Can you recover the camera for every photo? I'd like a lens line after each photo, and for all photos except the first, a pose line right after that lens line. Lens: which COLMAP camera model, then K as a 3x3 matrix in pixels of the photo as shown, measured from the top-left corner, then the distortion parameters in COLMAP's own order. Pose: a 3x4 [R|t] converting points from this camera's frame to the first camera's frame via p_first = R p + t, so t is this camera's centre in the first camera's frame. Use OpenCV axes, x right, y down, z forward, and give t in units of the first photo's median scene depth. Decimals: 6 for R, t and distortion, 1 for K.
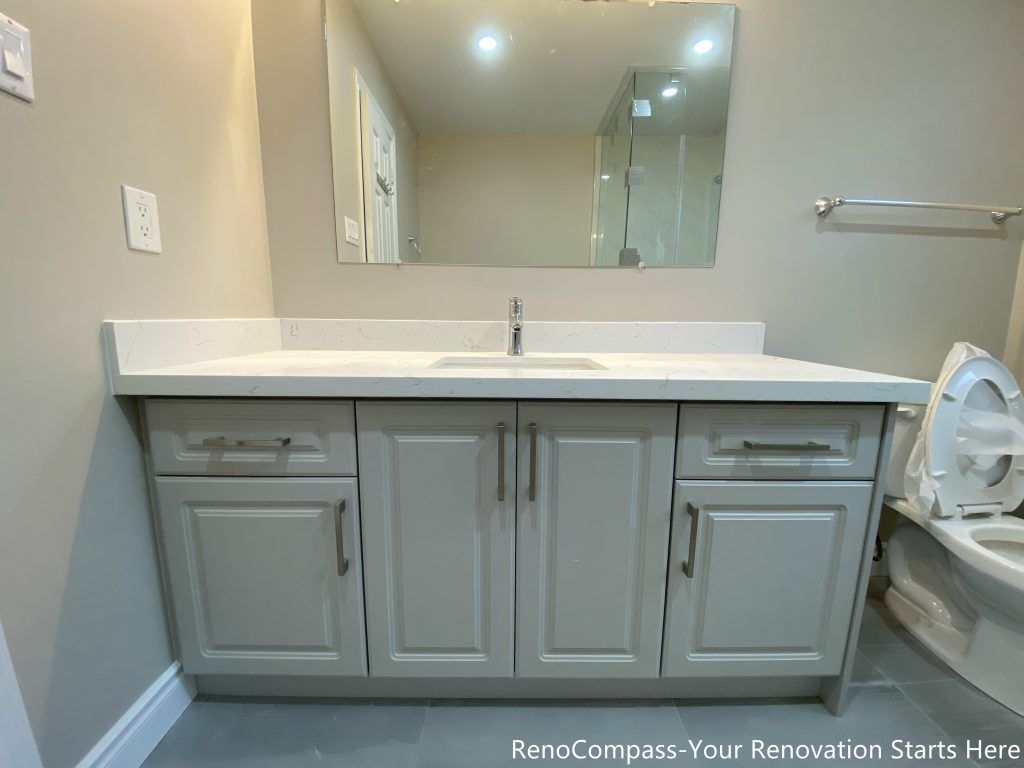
lens RADIAL K [[425.3, 0, 503.9], [0, 425.3, 392.0], [0, 0, 1]] dist [0.005199, -0.004011]
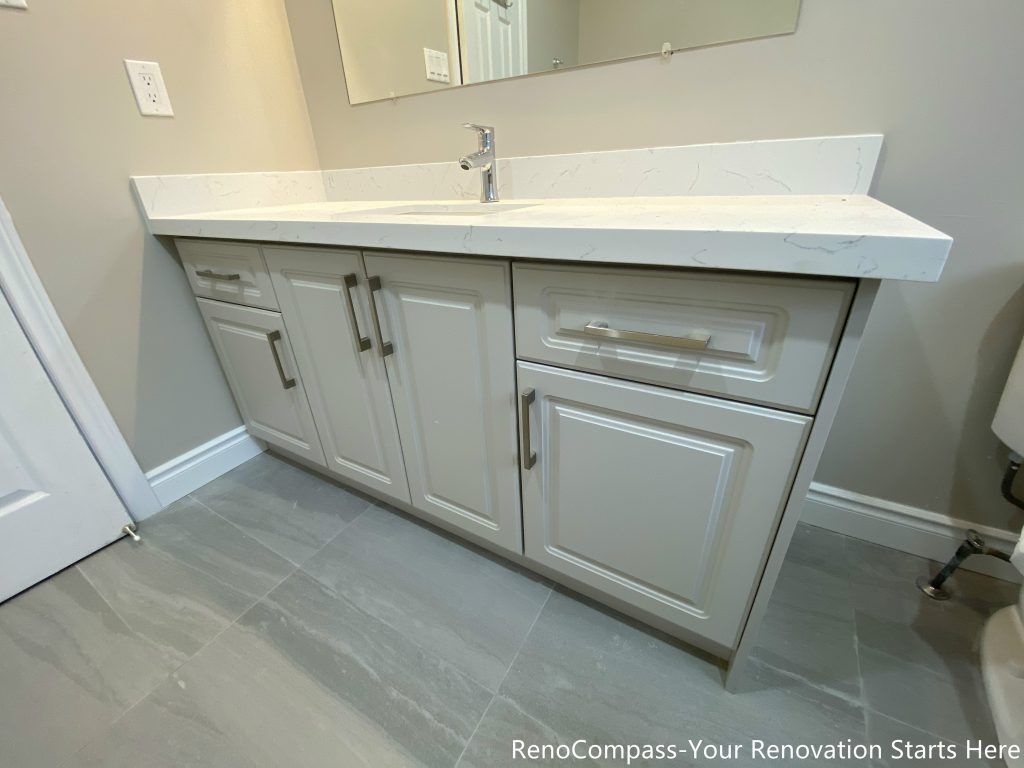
lens RADIAL K [[425.3, 0, 506.1], [0, 425.3, 385.8], [0, 0, 1]] dist [0.005199, -0.004011]
pose [[0.849112, 0.193185, -0.491618, 0.803183], [-0.040475, 0.951779, 0.304102, 0.006913], [0.526660, -0.238318, 0.815986, 0.311974]]
